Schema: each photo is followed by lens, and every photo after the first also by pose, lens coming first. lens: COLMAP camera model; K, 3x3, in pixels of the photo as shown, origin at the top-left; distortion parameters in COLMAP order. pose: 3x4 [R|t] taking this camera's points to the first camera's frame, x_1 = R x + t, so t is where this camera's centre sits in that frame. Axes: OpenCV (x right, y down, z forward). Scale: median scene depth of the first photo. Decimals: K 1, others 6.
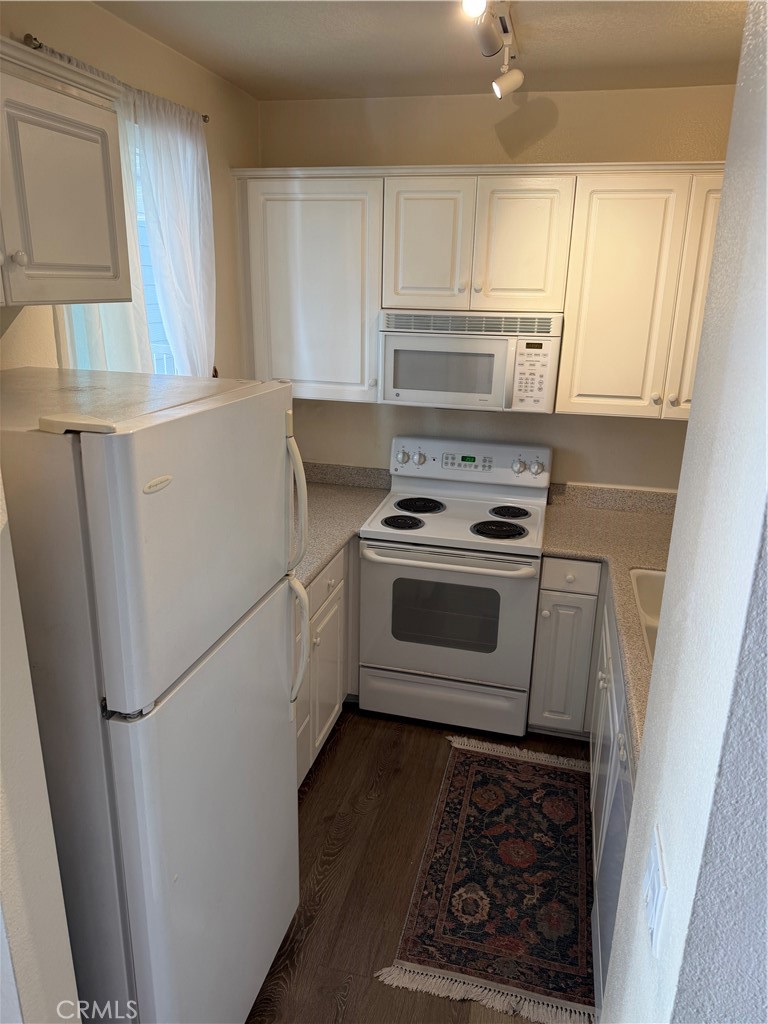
lens RADIAL K [[711.5, 0, 380.2], [0, 711.5, 512.7], [0, 0, 1]] dist [-0.005219, -0.015163]
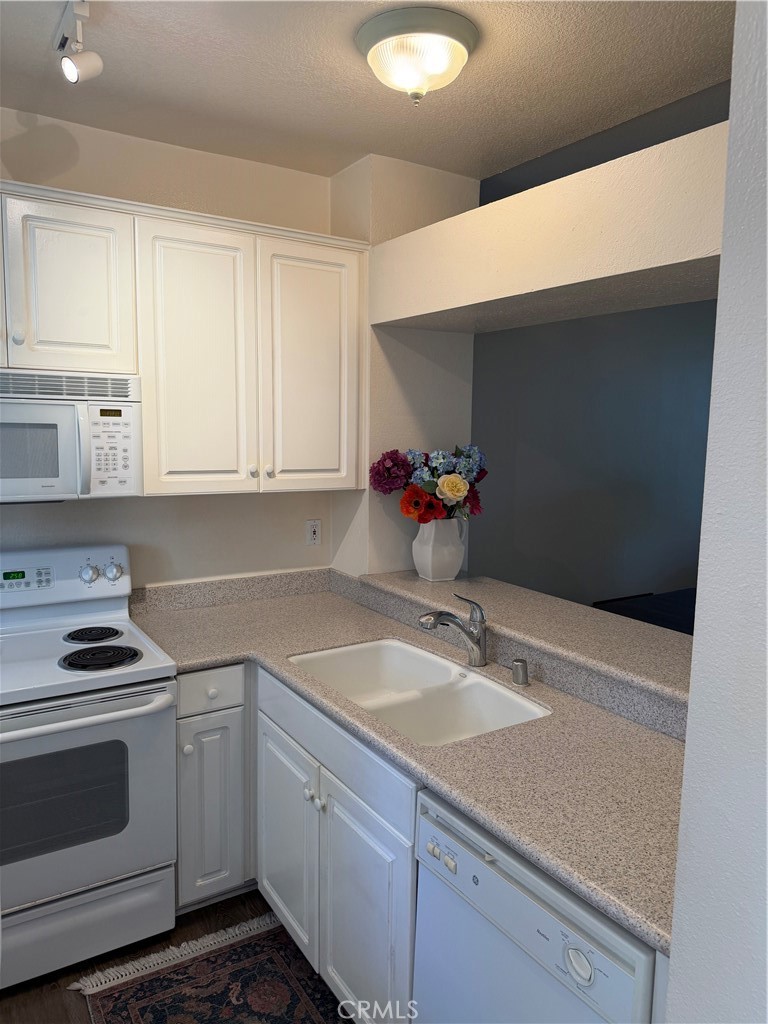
lens RADIAL K [[711.5, 0, 387.3], [0, 711.5, 516.1], [0, 0, 1]] dist [-0.005219, -0.015163]
pose [[0.666793, -0.091869, 0.739559, -0.167018], [0.215690, 0.973690, -0.073515, -0.000336], [-0.713348, 0.208535, 0.669065, 0.275253]]
